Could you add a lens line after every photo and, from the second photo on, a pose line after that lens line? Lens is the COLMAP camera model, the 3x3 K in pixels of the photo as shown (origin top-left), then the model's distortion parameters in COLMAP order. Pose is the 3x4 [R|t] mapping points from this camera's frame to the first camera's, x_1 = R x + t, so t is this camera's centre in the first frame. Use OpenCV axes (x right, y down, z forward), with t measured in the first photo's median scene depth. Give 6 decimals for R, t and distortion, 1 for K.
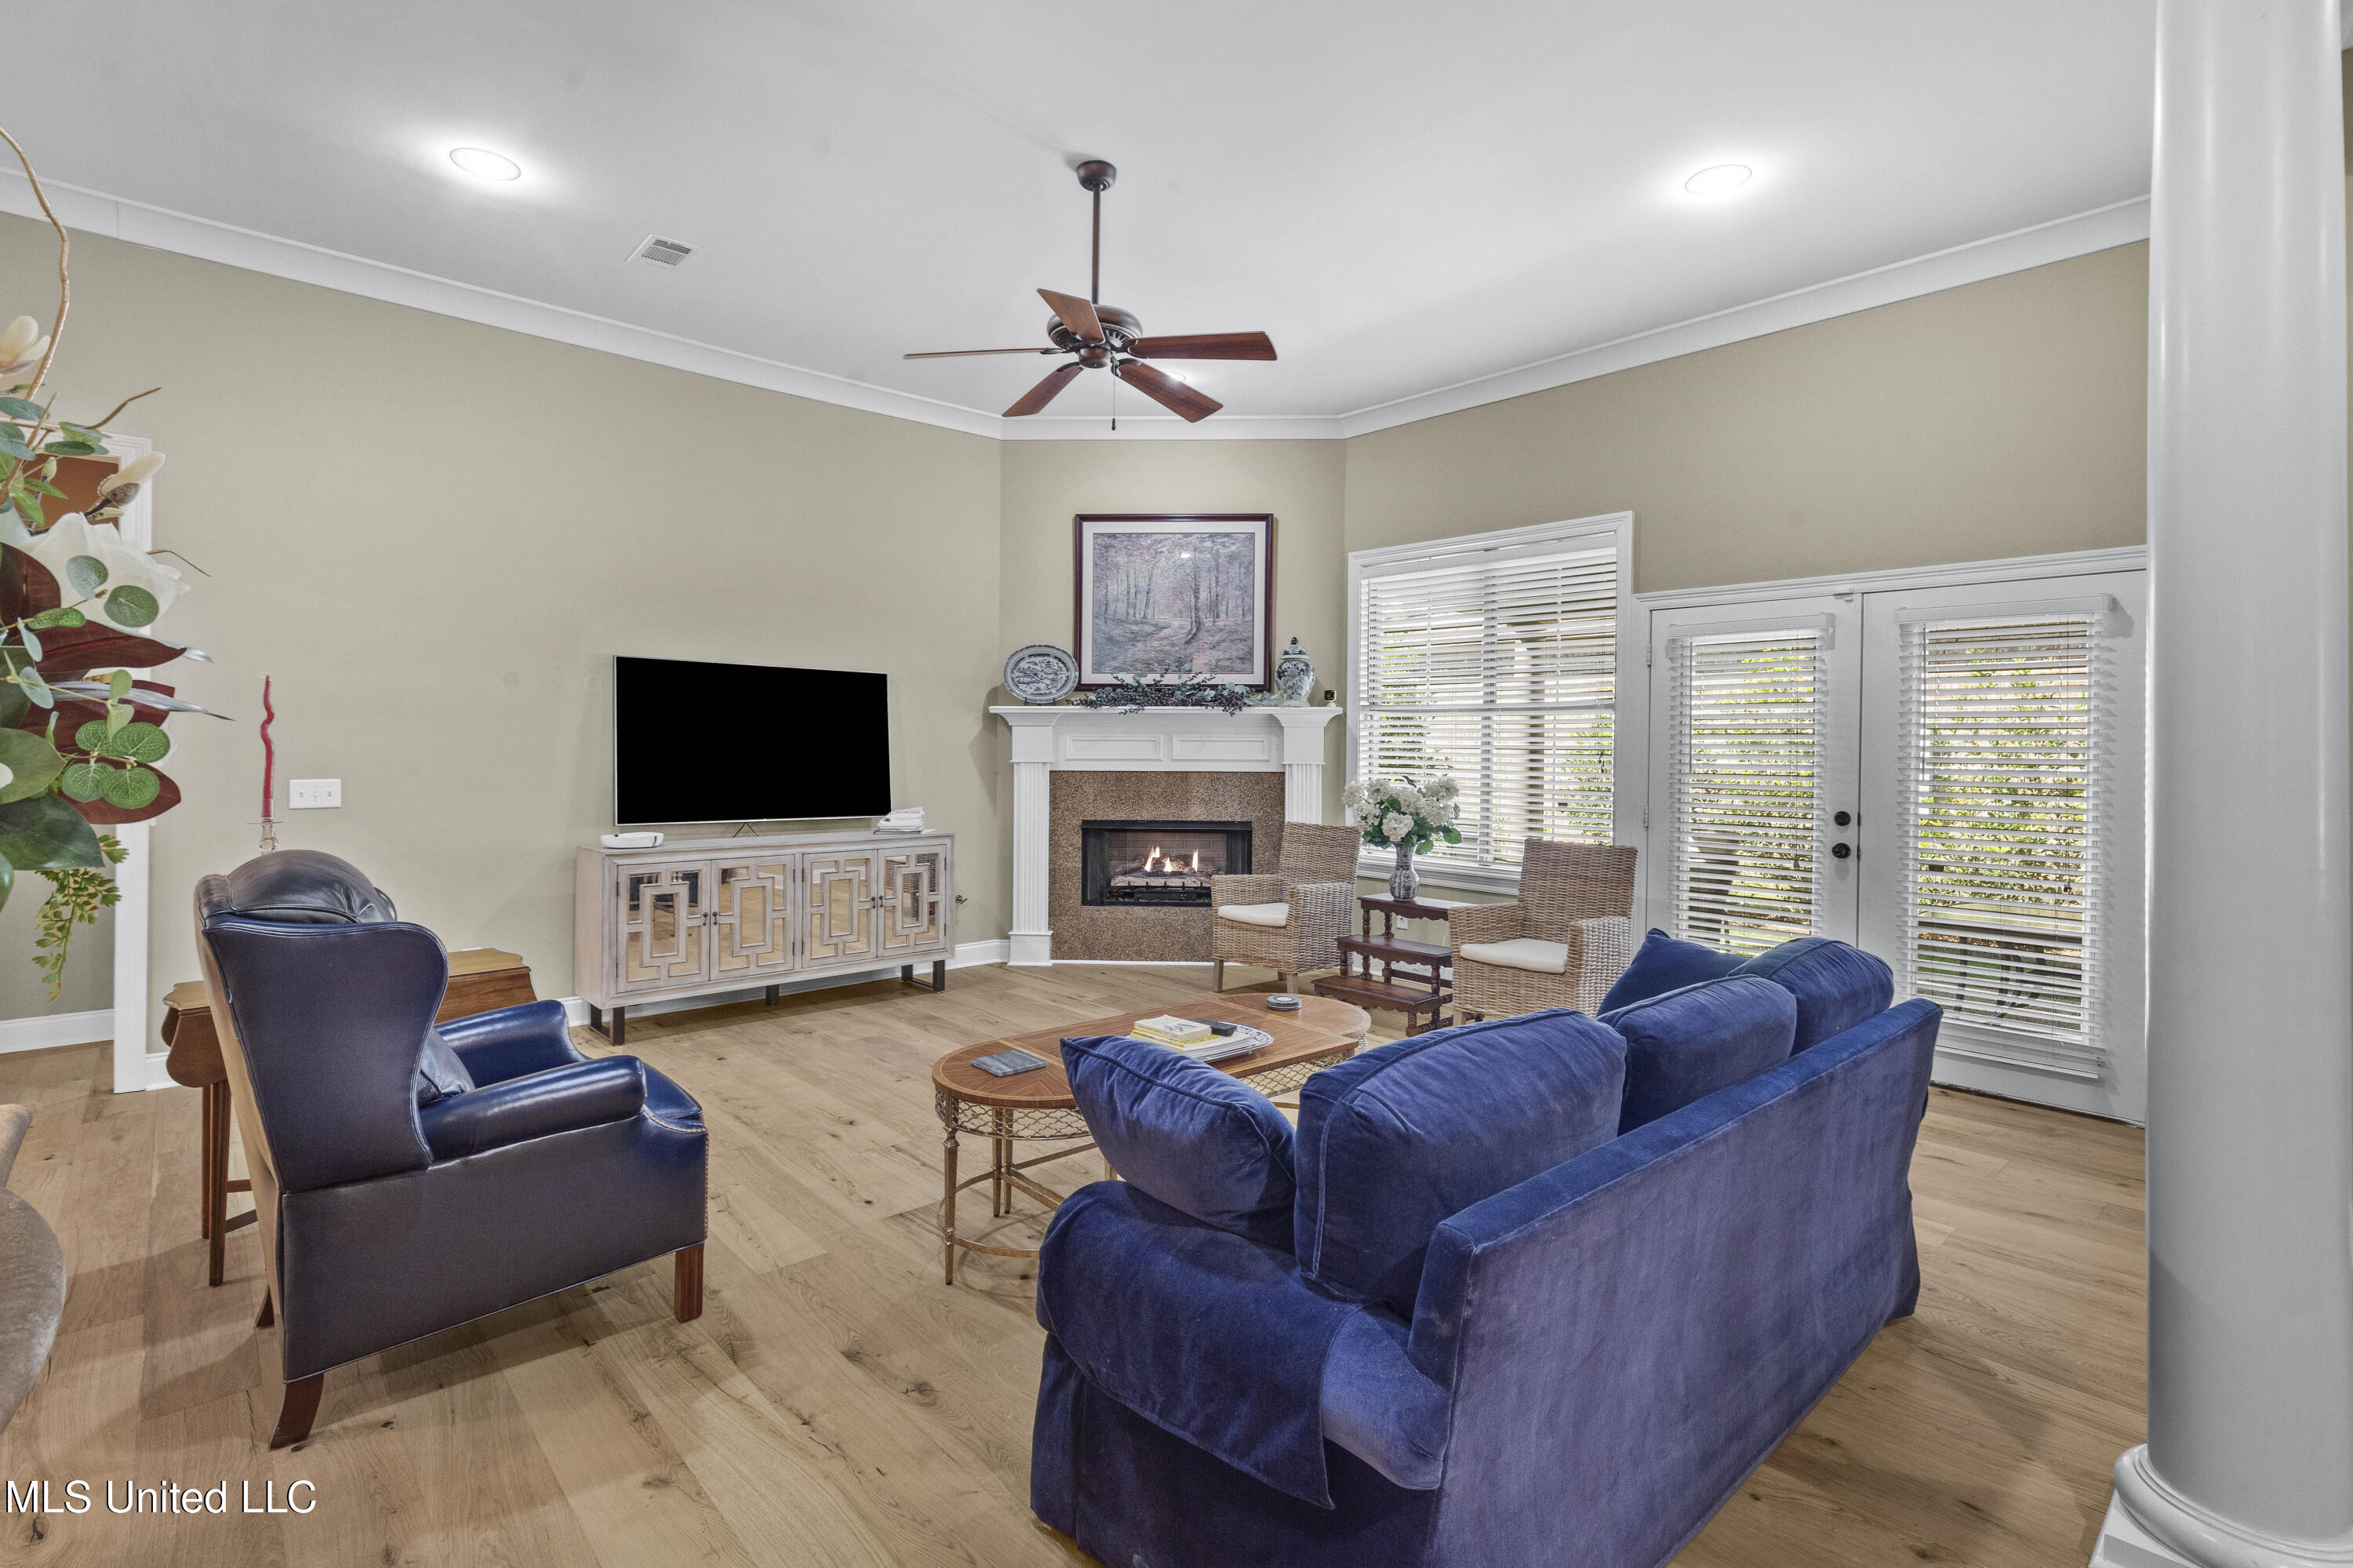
lens RADIAL K [[1100.1, 0, 1177.1], [0, 1100.1, 733.7], [0, 0, 1]] dist [0.013701, 0.000011]
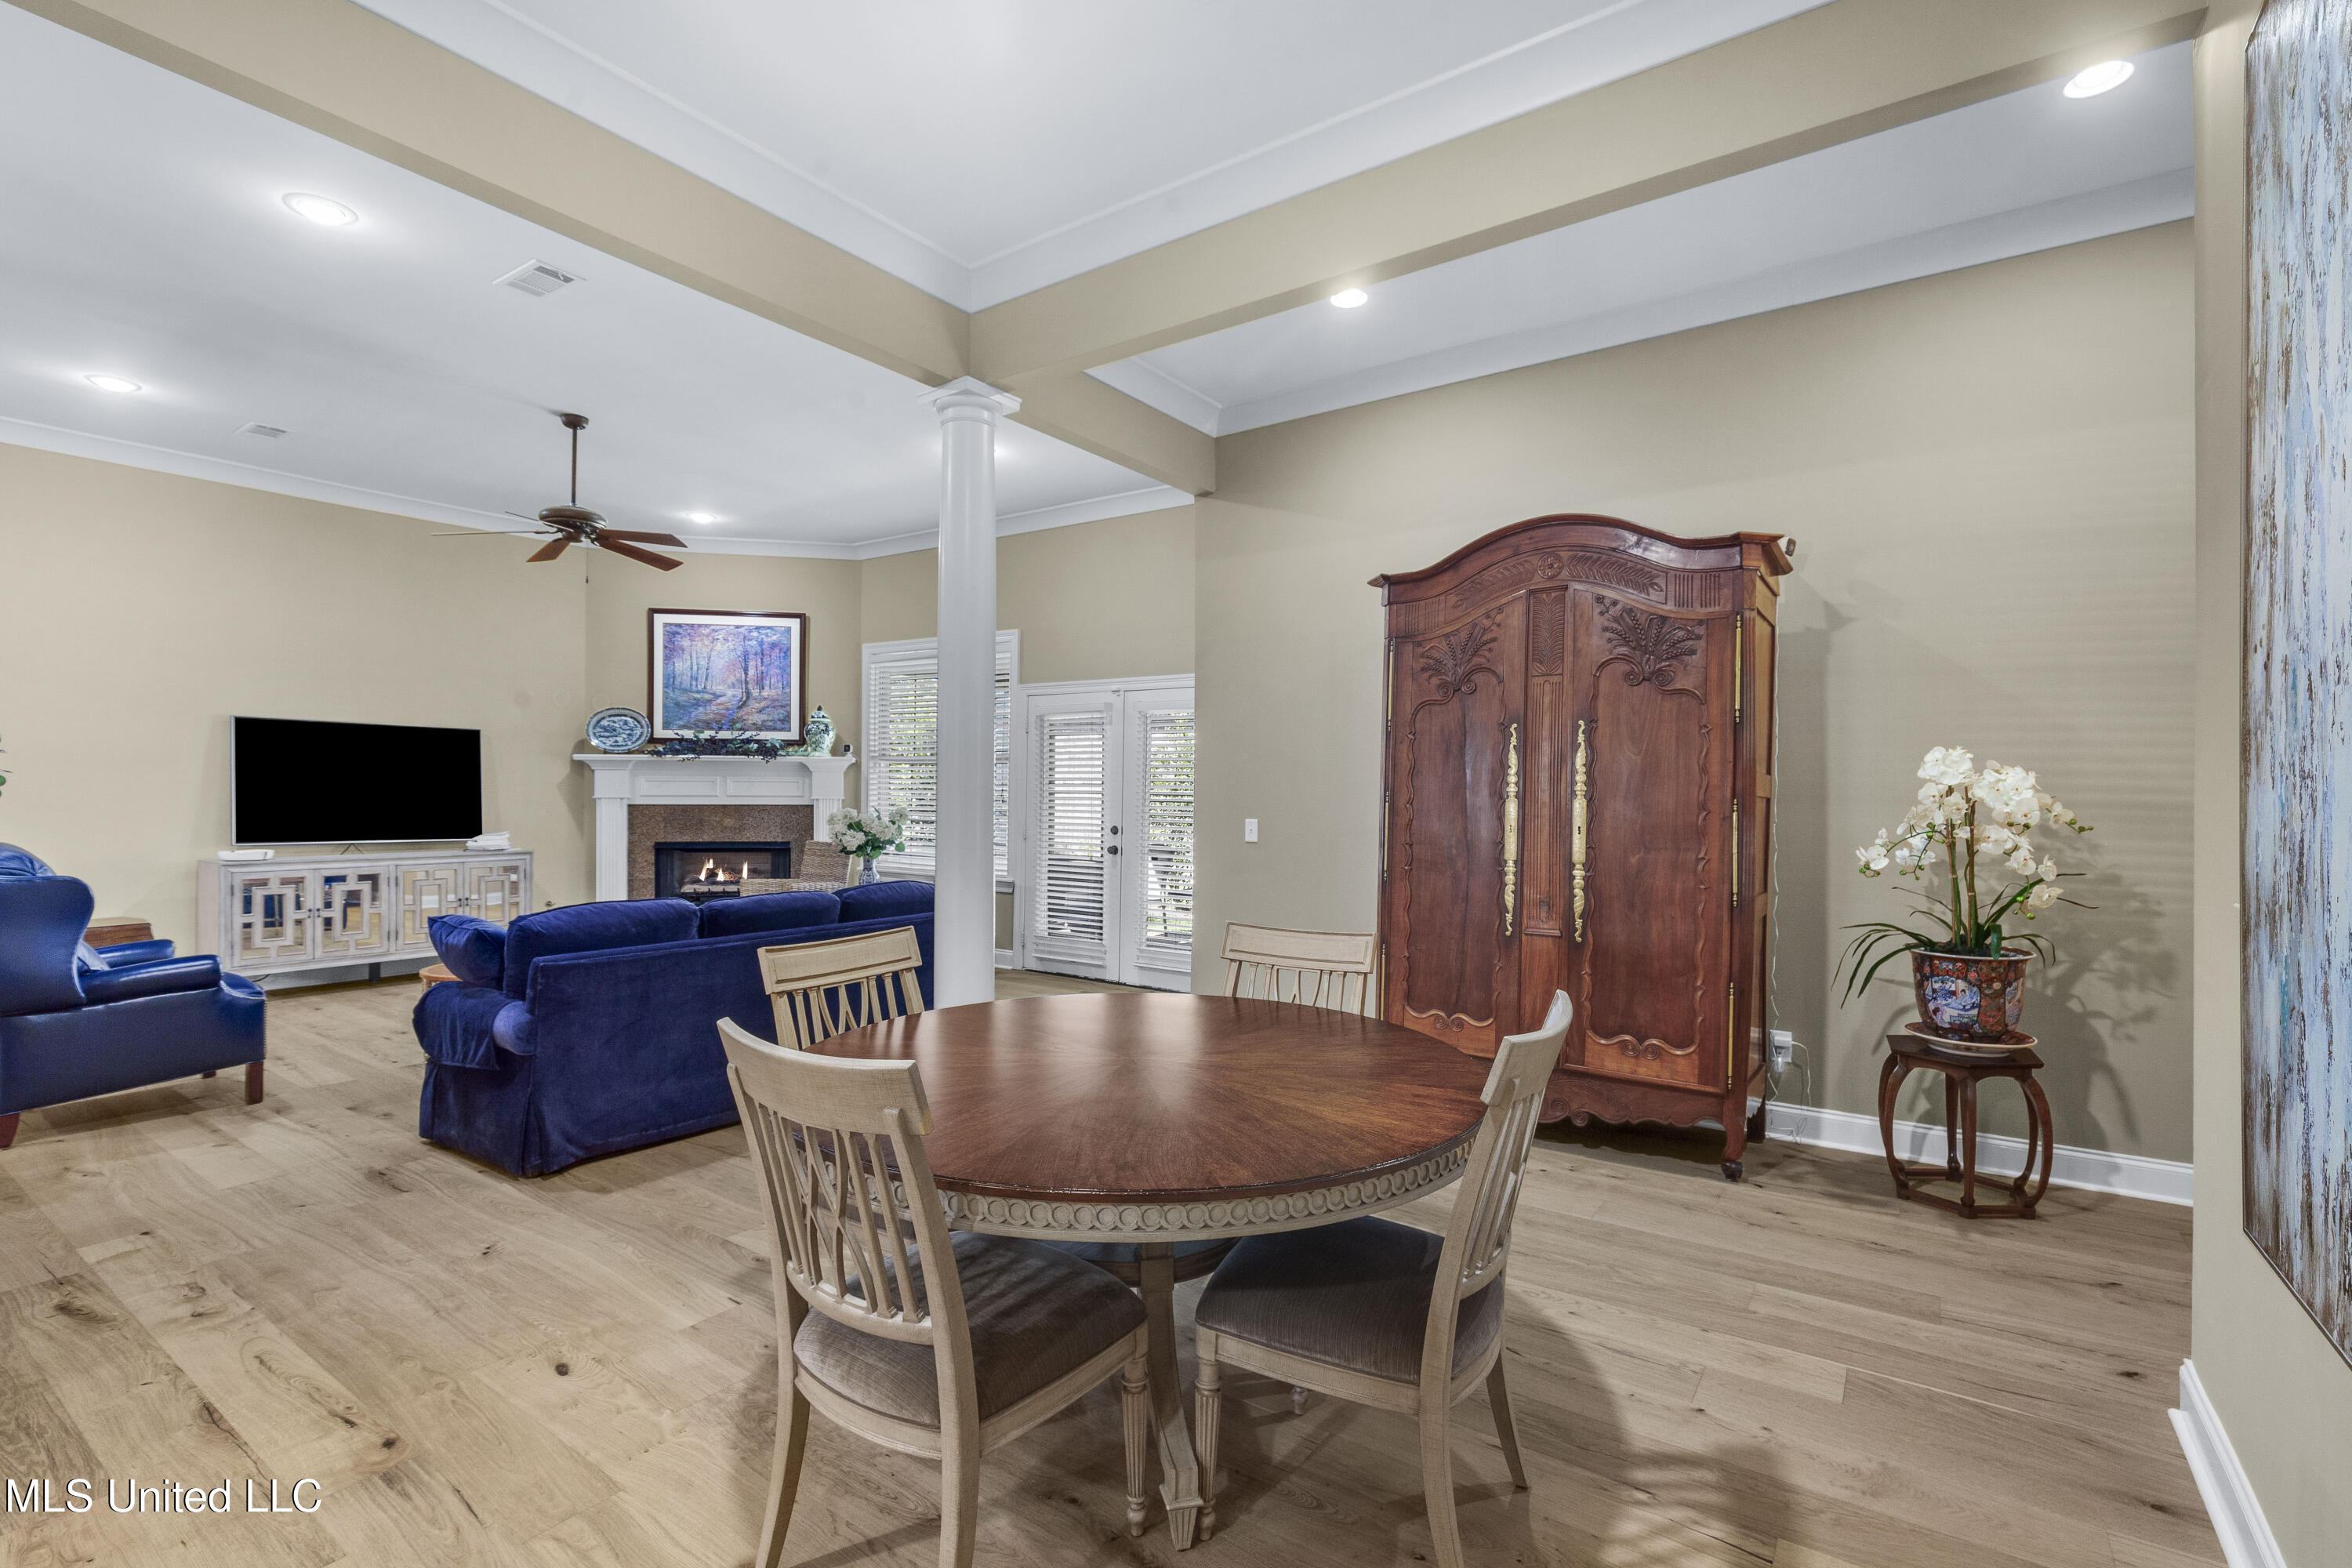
lens RADIAL K [[1075.9, 0, 1165.7], [0, 1075.9, 785.4], [0, 0, 1]] dist [0.001205, 0.000181]
pose [[0.977265, 0.000692, 0.212022, 0.241774], [-0.002550, 0.999961, 0.008490, -0.001289], [-0.212008, -0.008837, 0.977228, -0.387179]]
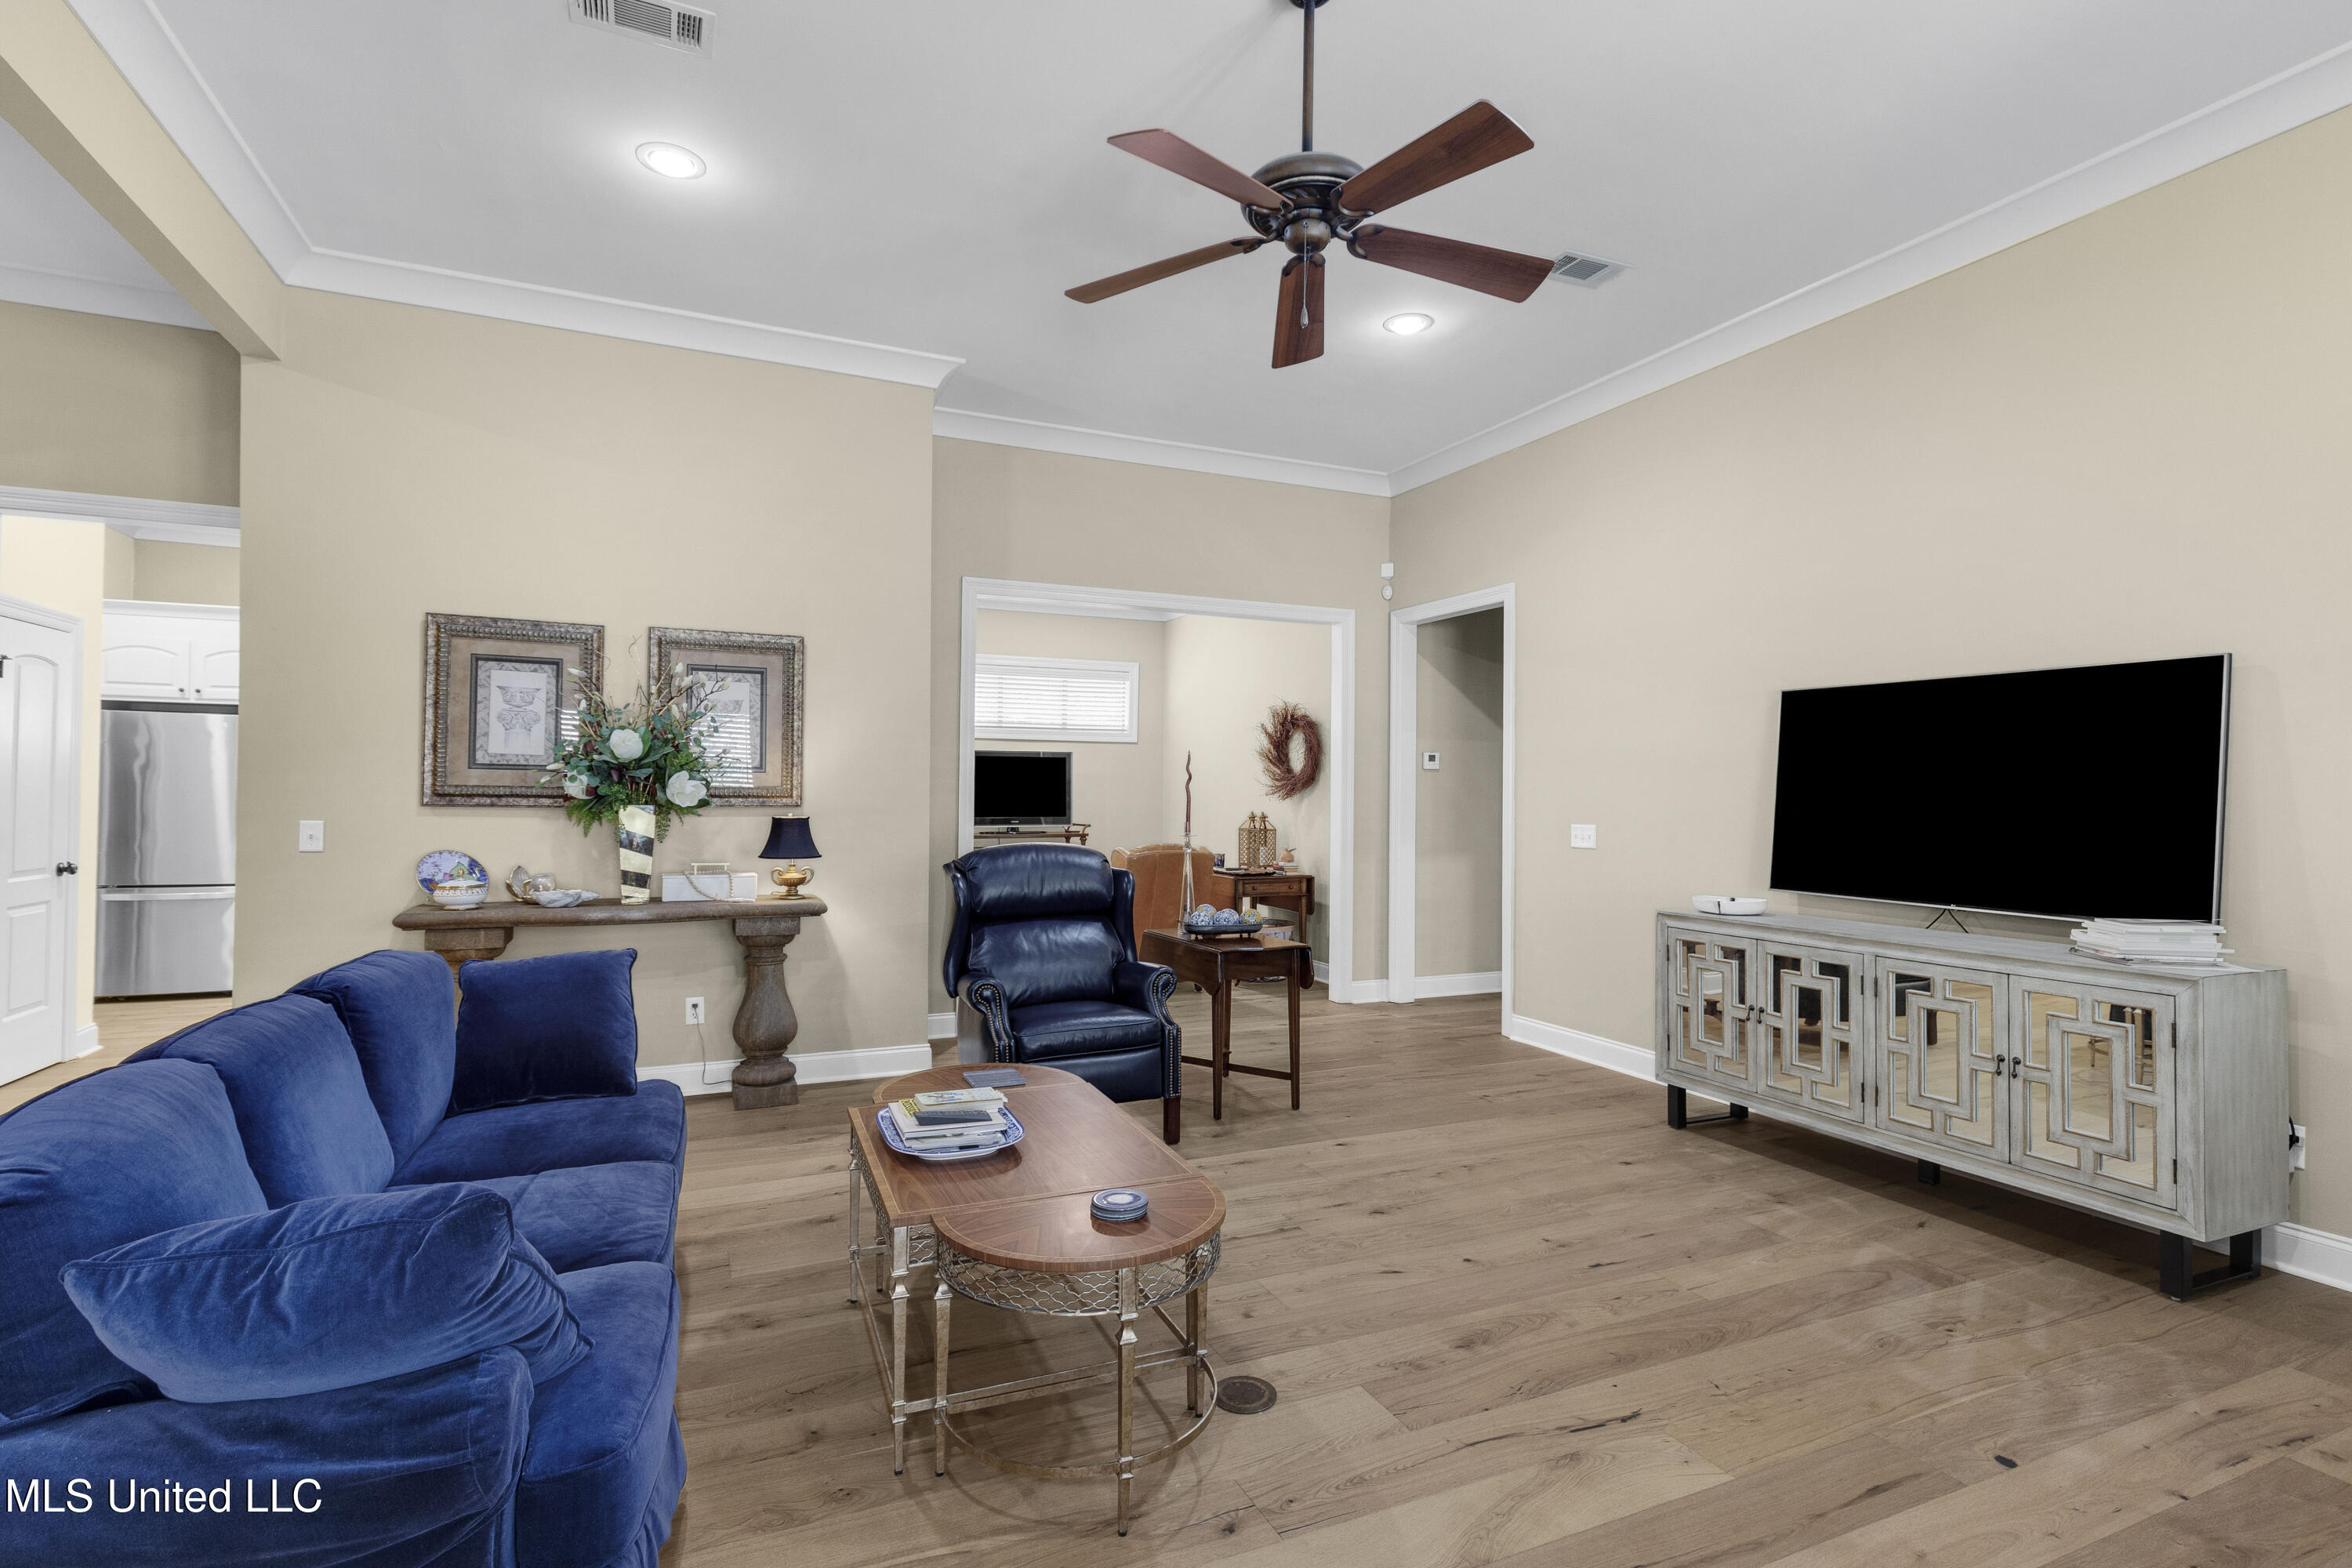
lens RADIAL K [[1086.5, 0, 1172.8], [0, 1086.5, 799.7], [0, 0, 1]] dist [0.012279, 0.000127]
pose [[-0.318061, -0.007043, -0.948044, 0.346783], [0.001191, 0.999969, -0.007829, 0.015511], [0.948069, -0.003619, -0.318043, 0.657383]]
